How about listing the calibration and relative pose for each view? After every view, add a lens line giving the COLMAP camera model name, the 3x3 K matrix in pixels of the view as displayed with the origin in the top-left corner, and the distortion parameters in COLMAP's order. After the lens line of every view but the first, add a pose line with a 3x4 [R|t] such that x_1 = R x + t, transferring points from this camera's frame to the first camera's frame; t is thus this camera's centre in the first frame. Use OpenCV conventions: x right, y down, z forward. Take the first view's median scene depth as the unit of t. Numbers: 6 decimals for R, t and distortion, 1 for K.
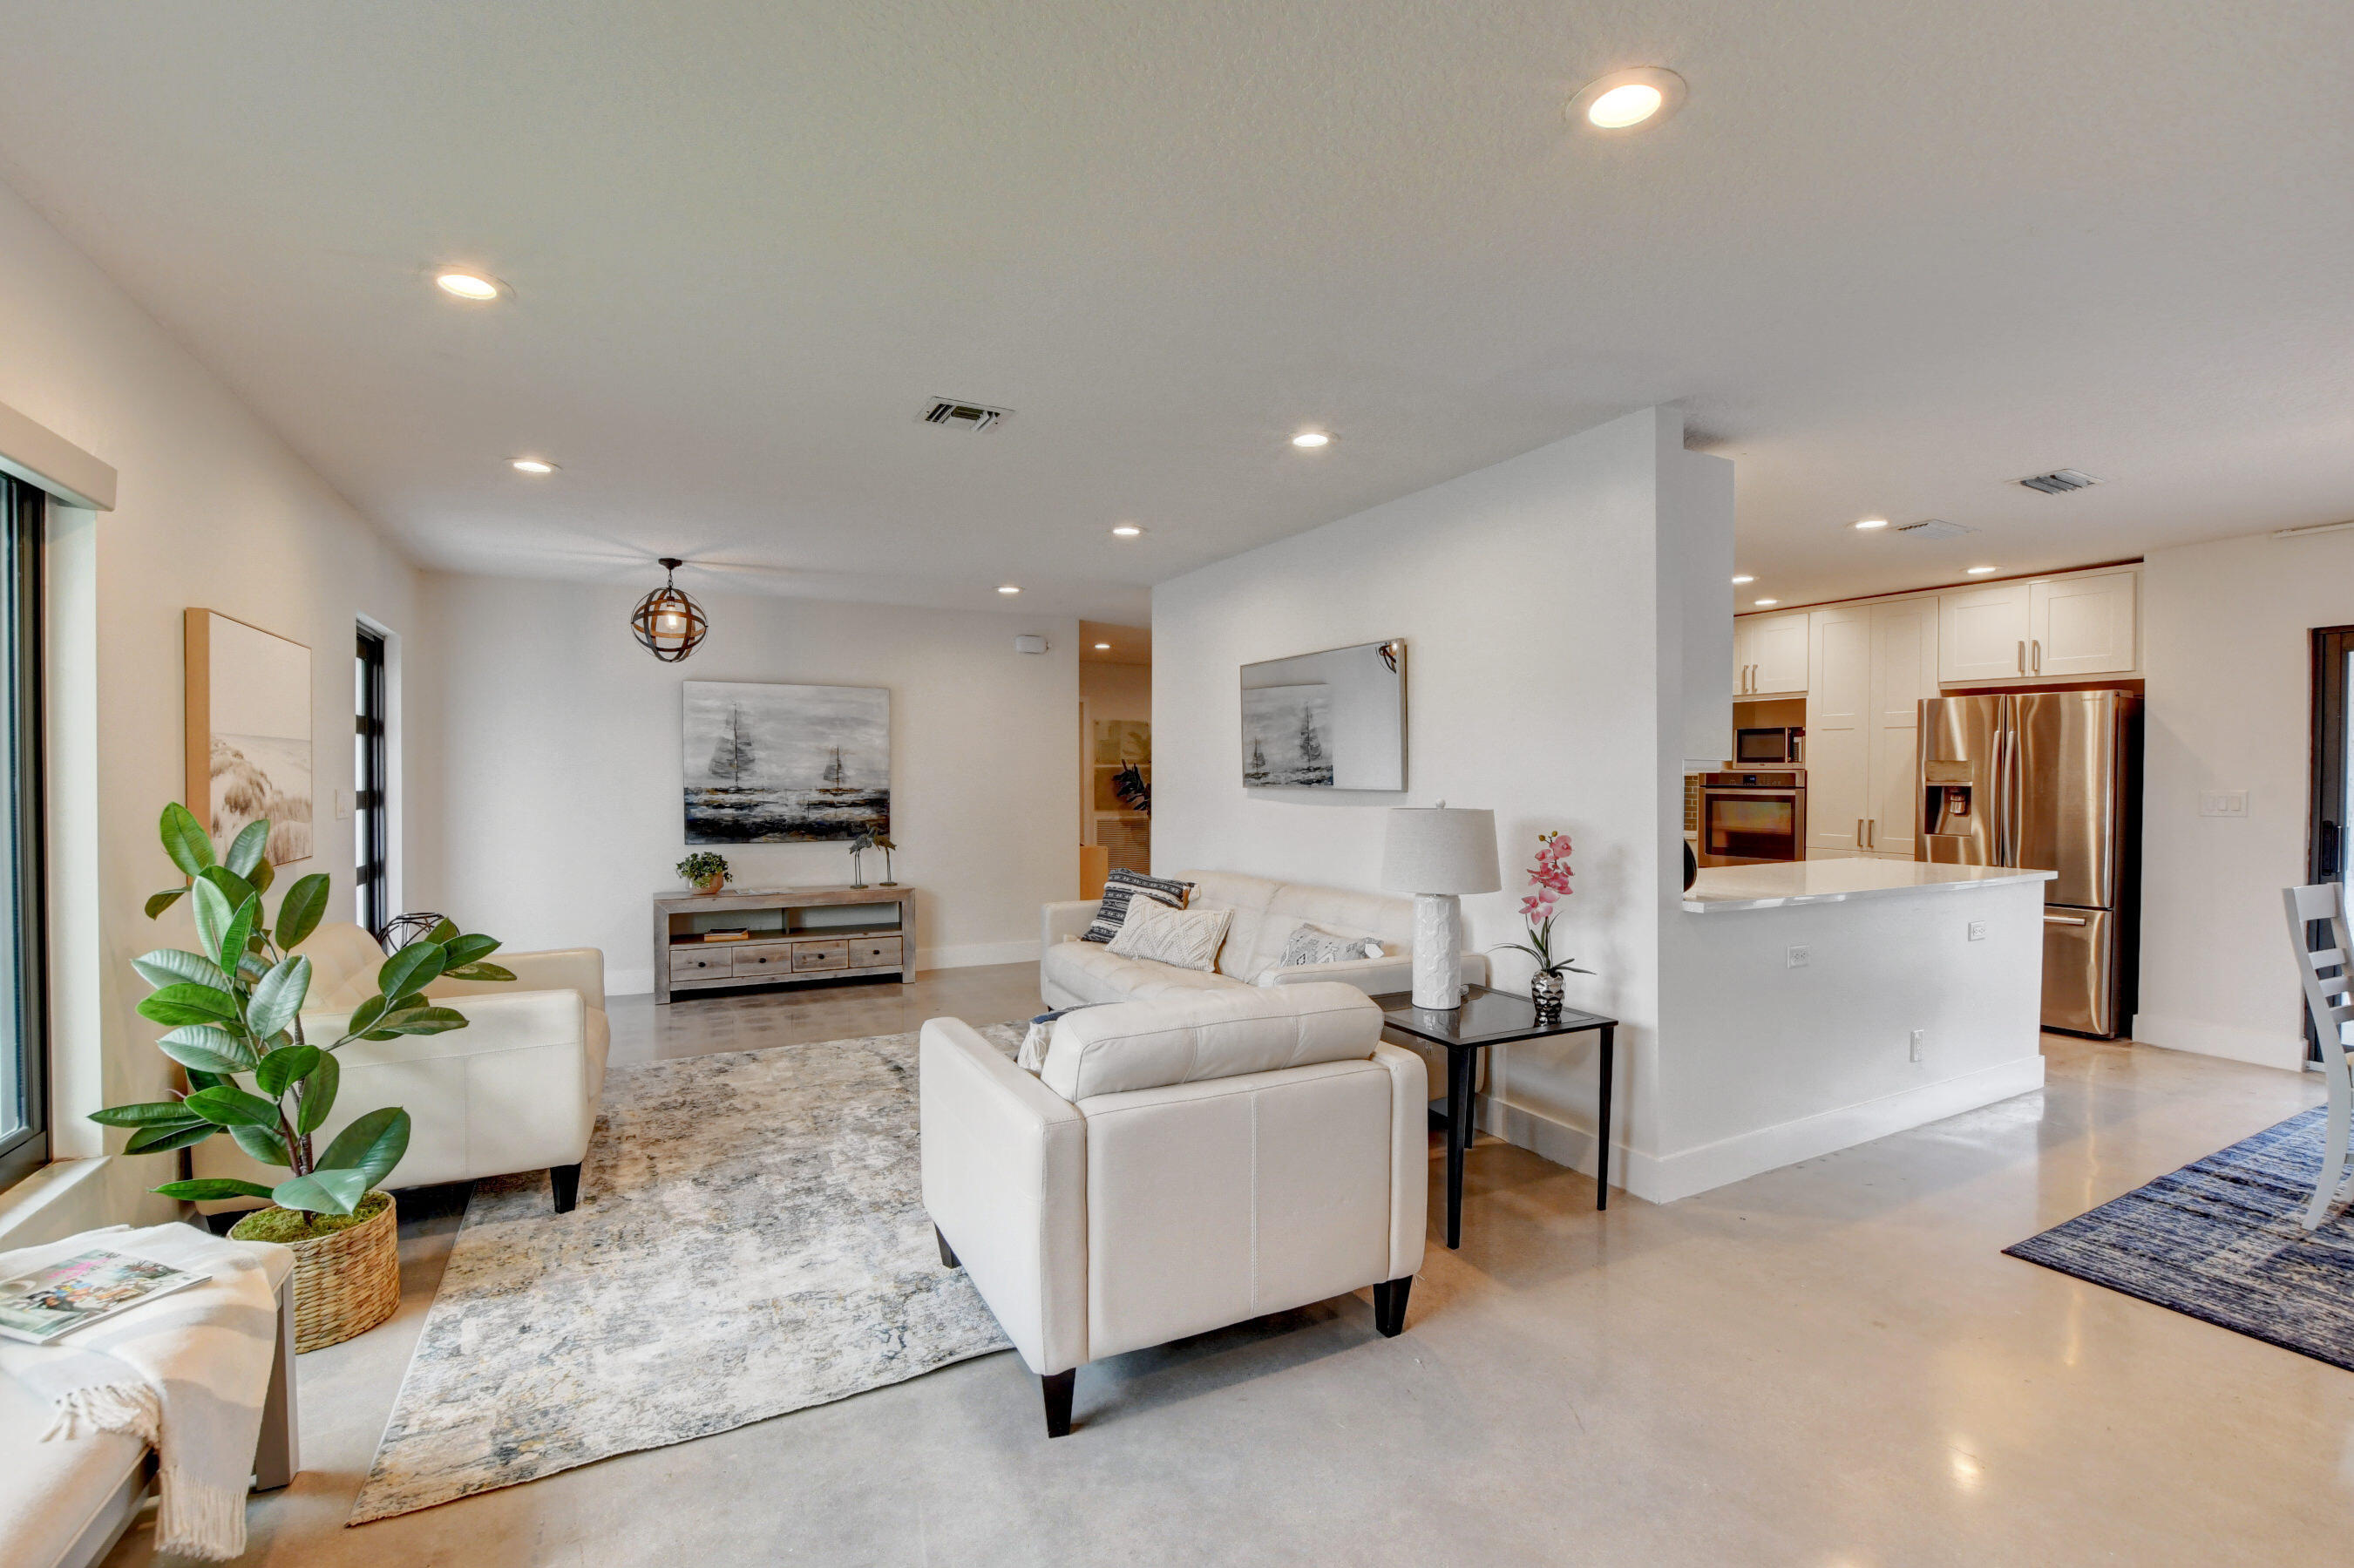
lens RADIAL K [[1035.4, 0, 1174.7], [0, 1035.4, 793.1], [0, 0, 1]] dist [-0.027574, 0.001026]
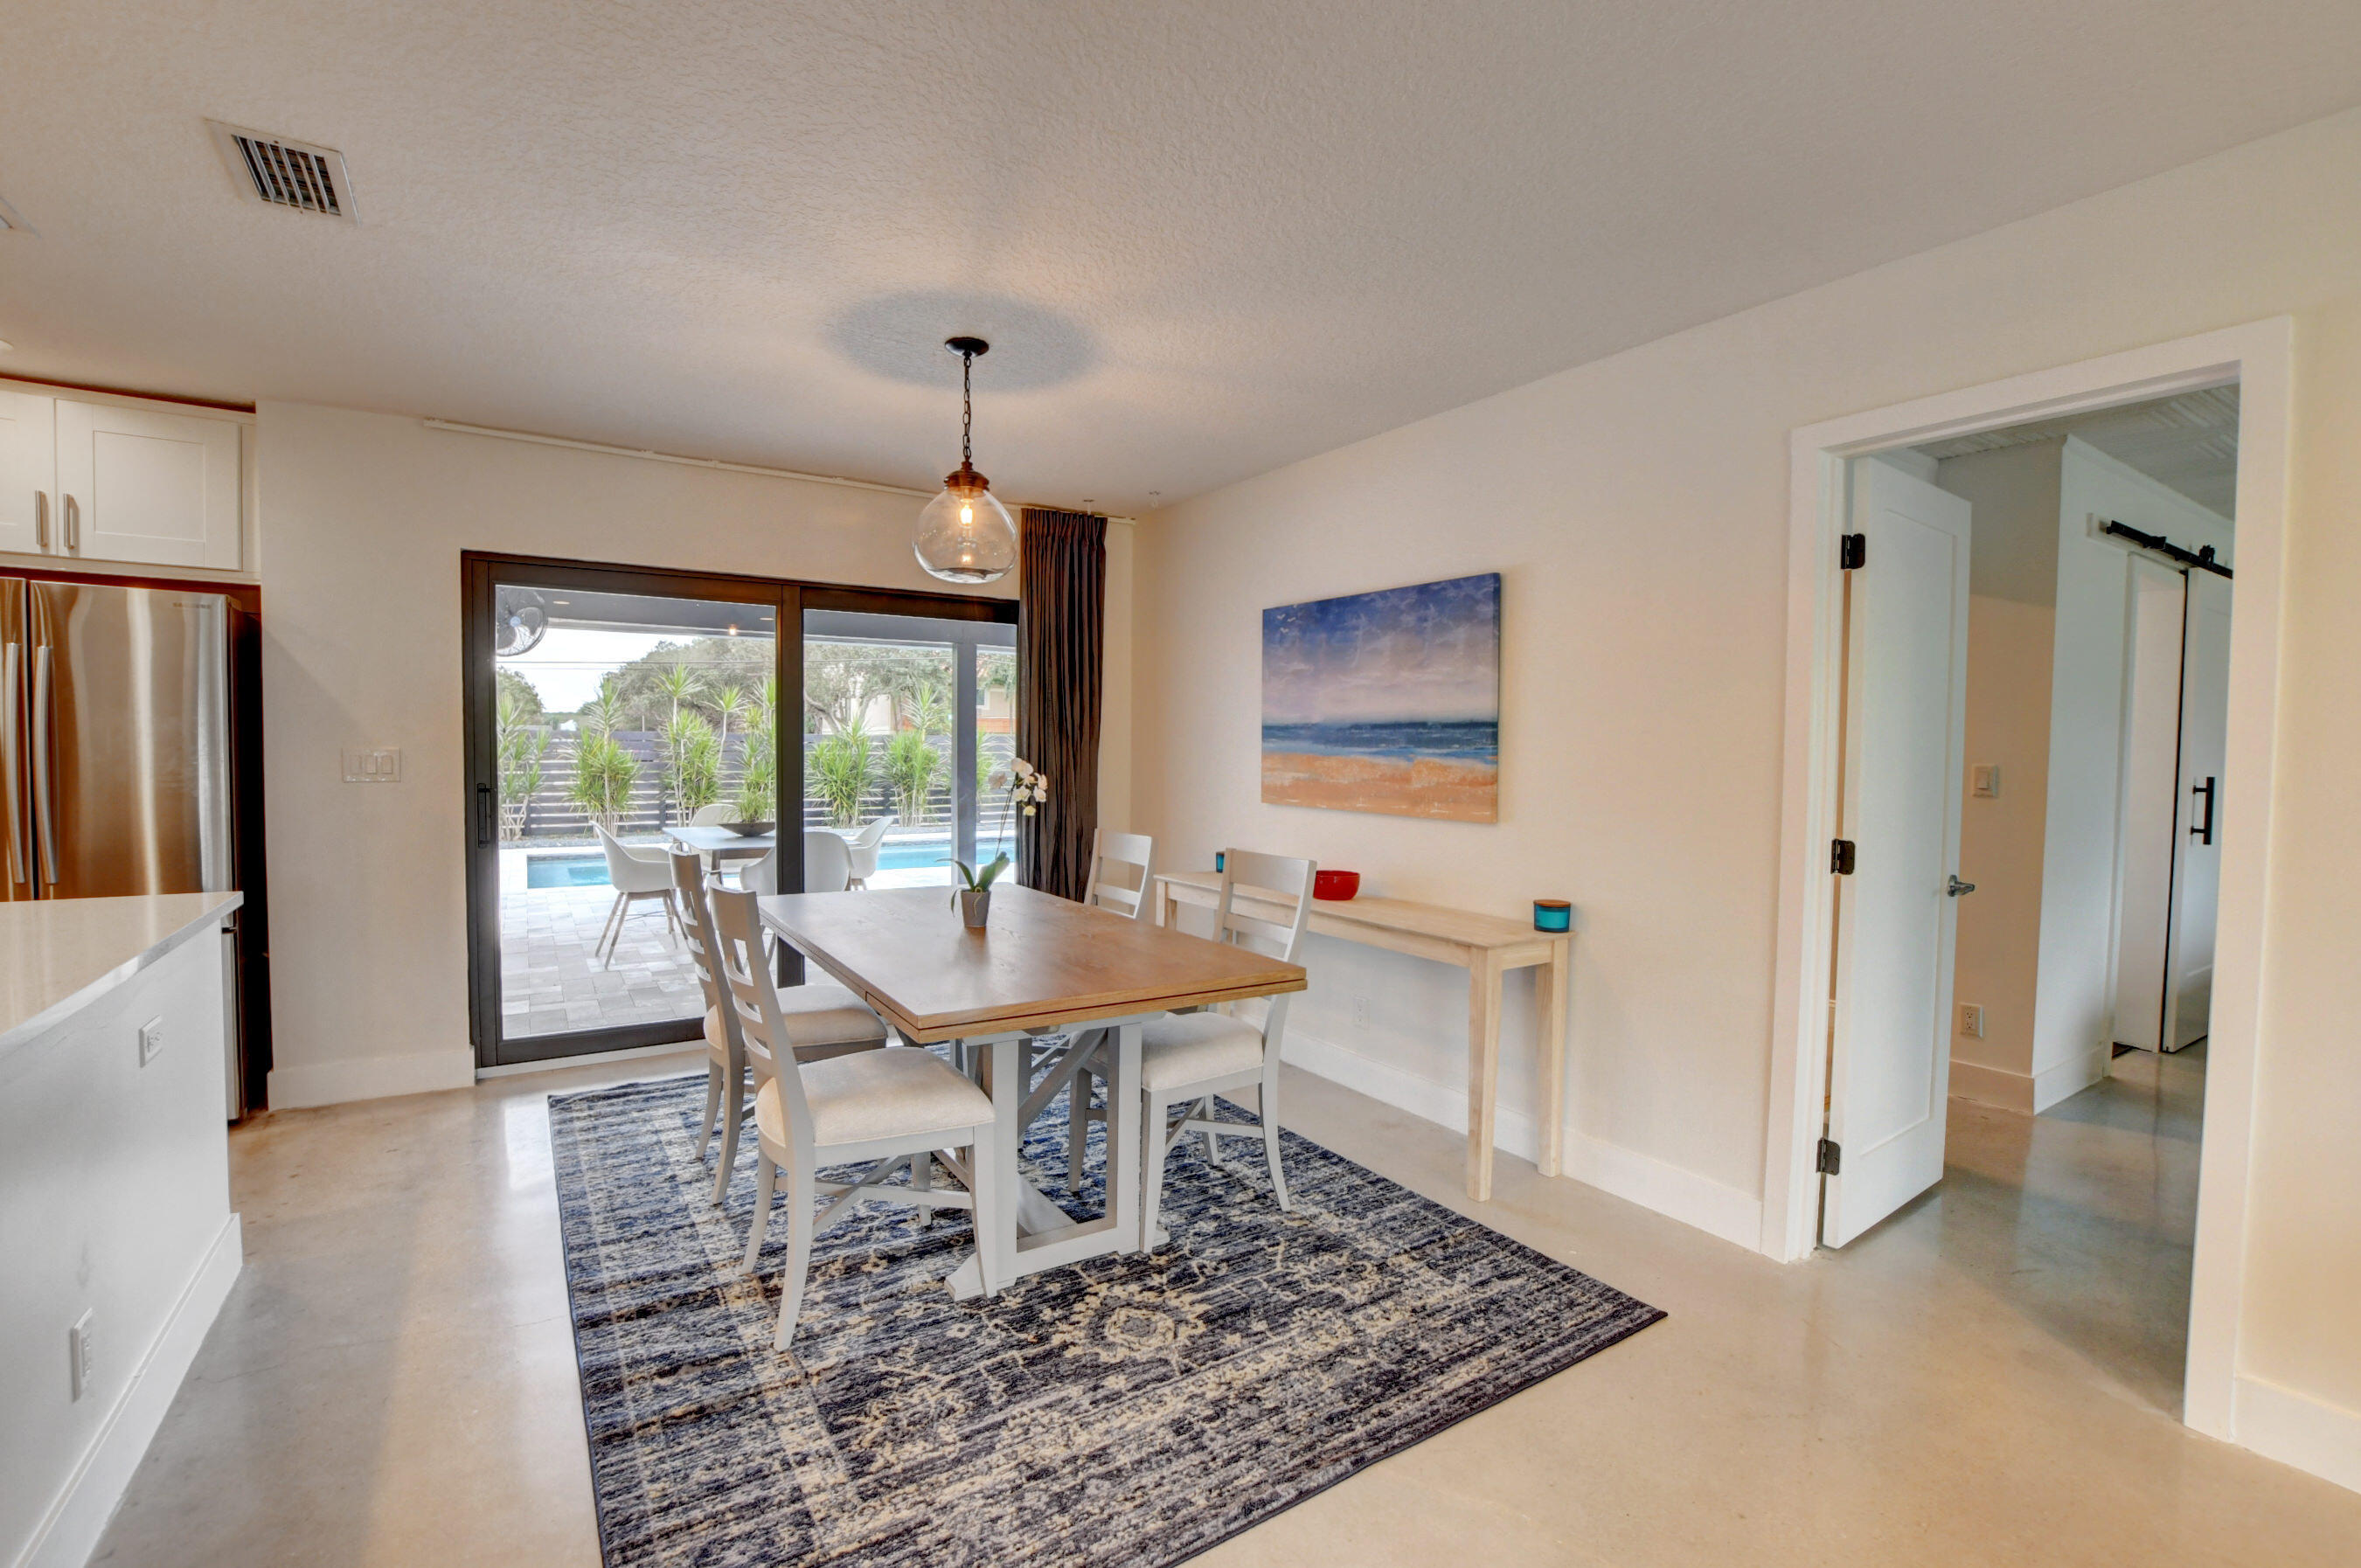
lens RADIAL K [[1038.4, 0, 1178.2], [0, 1038.4, 793.1], [0, 0, 1]] dist [-0.027574, 0.001026]
pose [[-0.091634, -0.049691, 0.994552, 0.193995], [-0.004465, 0.998765, 0.049490, -0.007786], [-0.995783, 0.000094, -0.091743, 0.405089]]
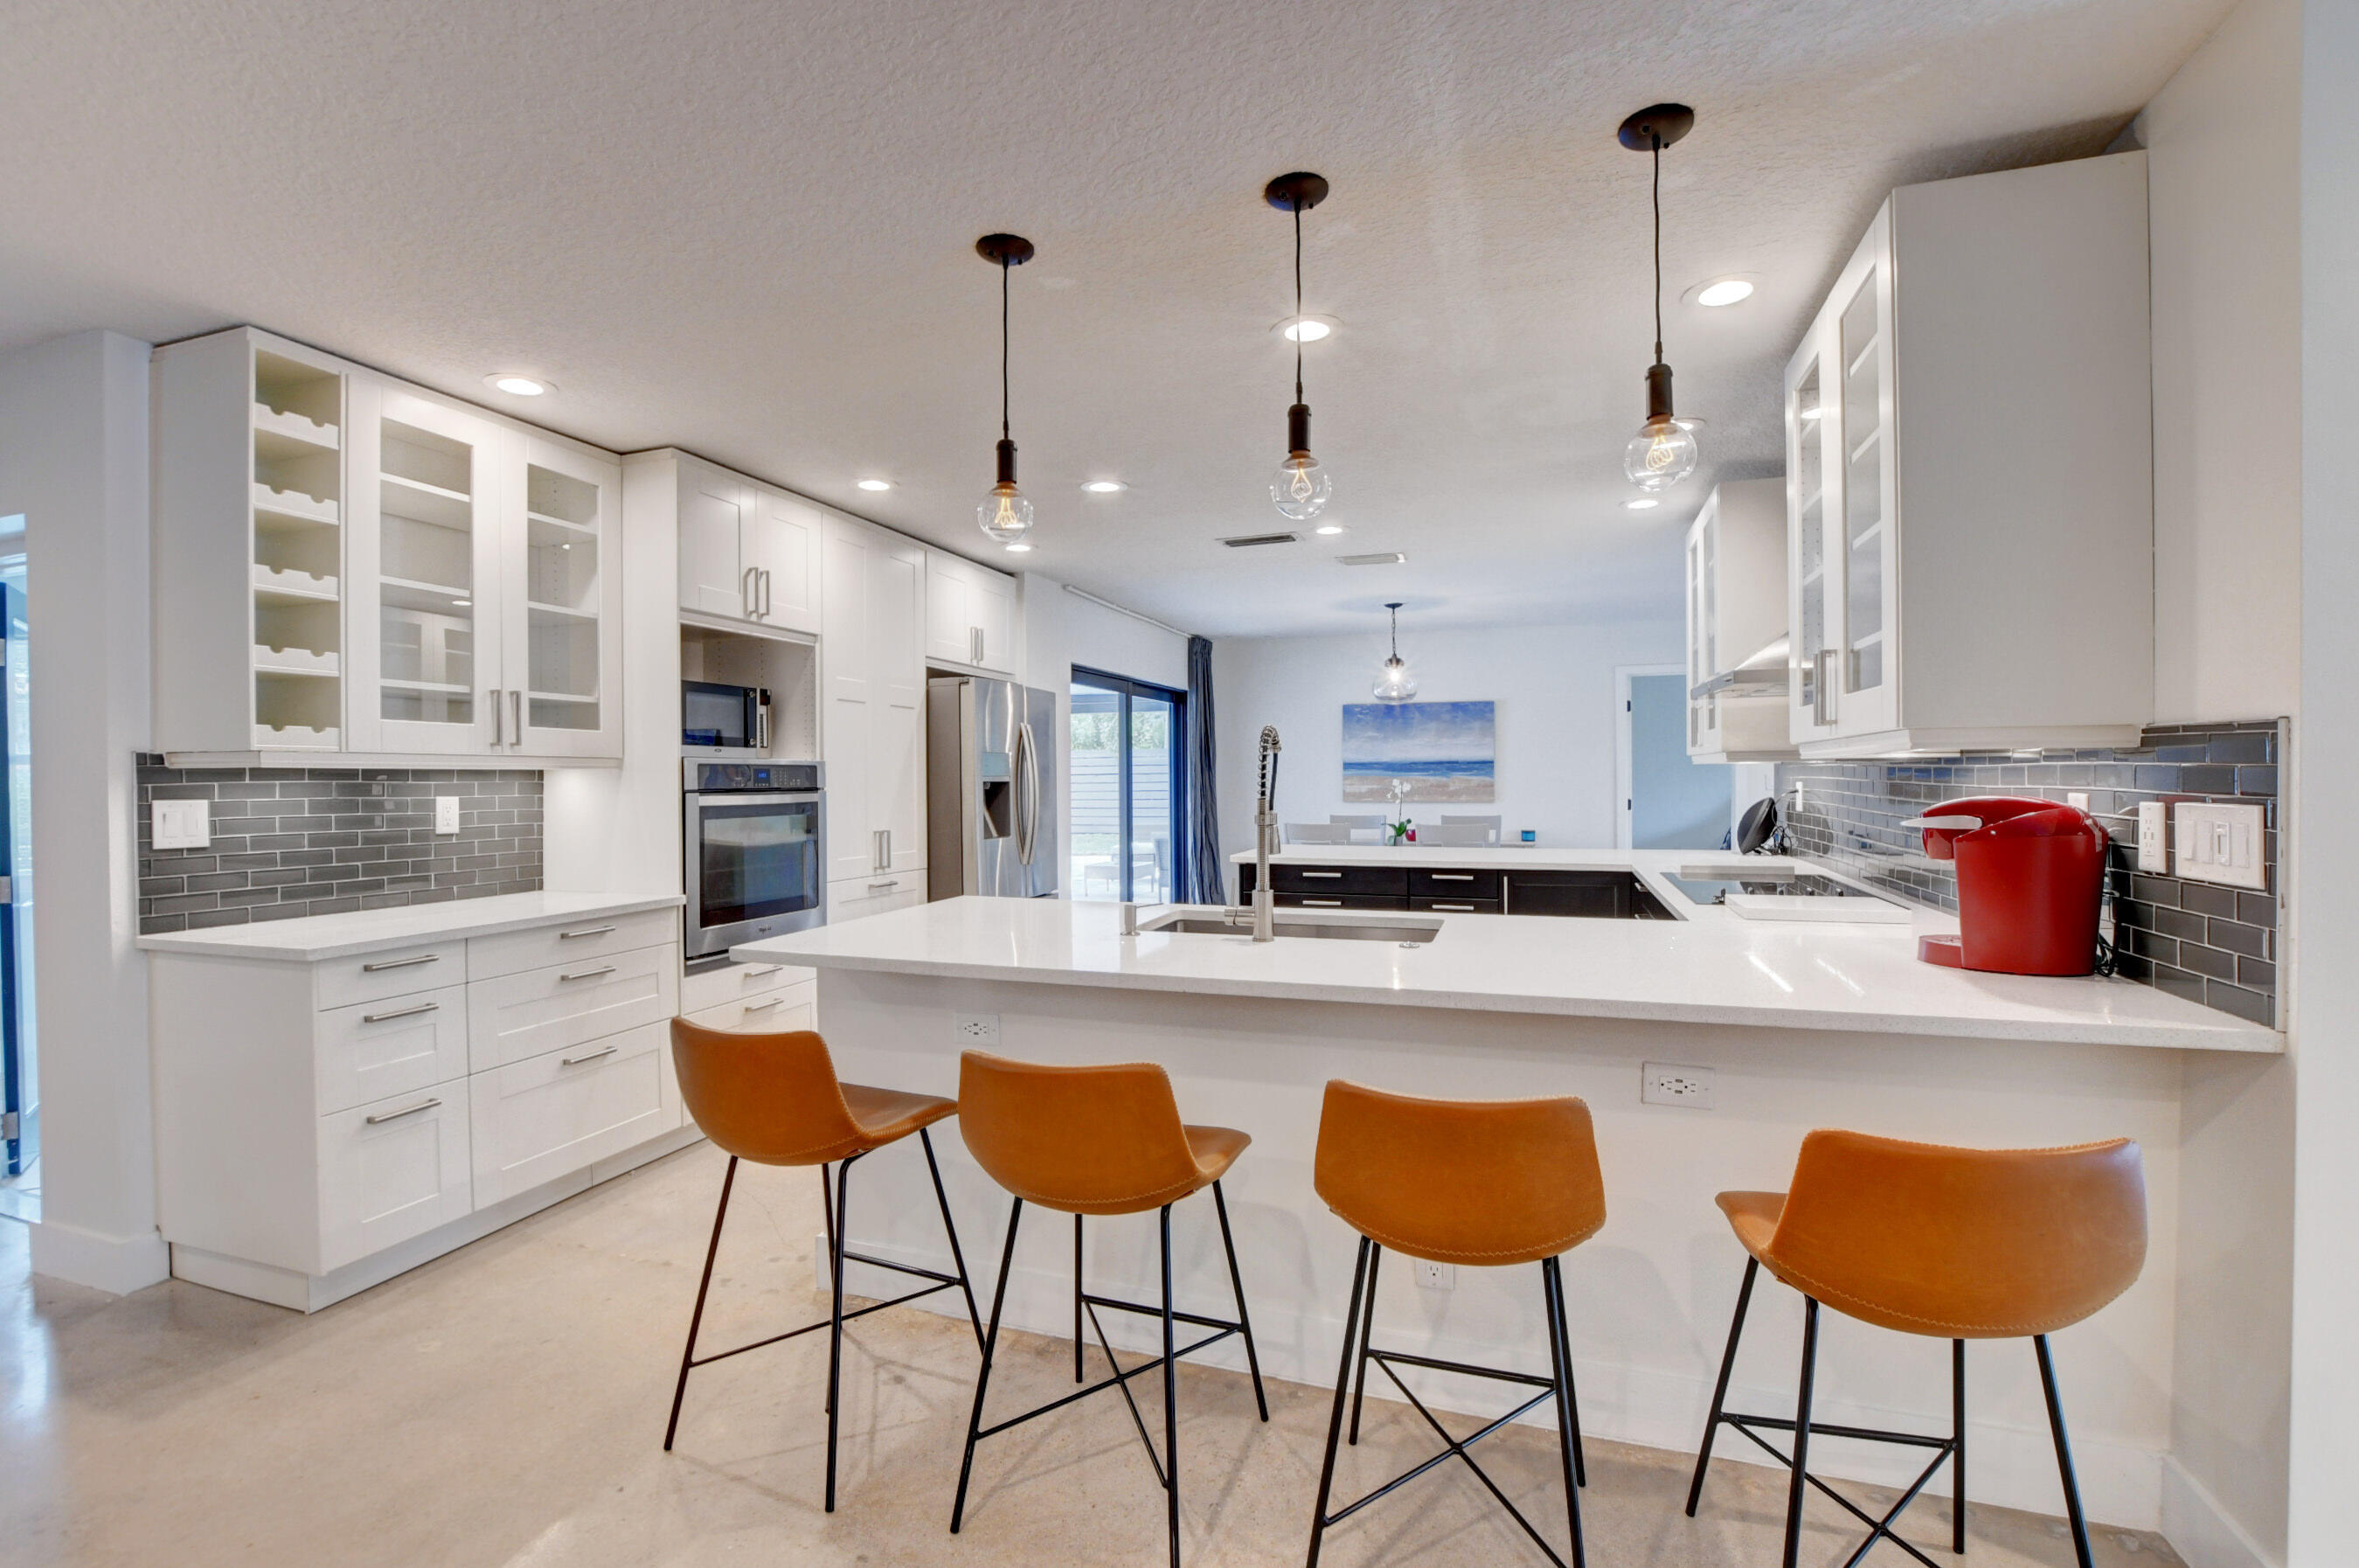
lens RADIAL K [[1037.5, 0, 1177.2], [0, 1037.5, 793.1], [0, 0, 1]] dist [-0.027574, 0.001026]
pose [[-0.678706, -0.013878, 0.734279, -0.007426], [0.010910, 0.999521, 0.028976, -0.022436], [-0.734329, 0.027677, -0.678229, 1.518940]]
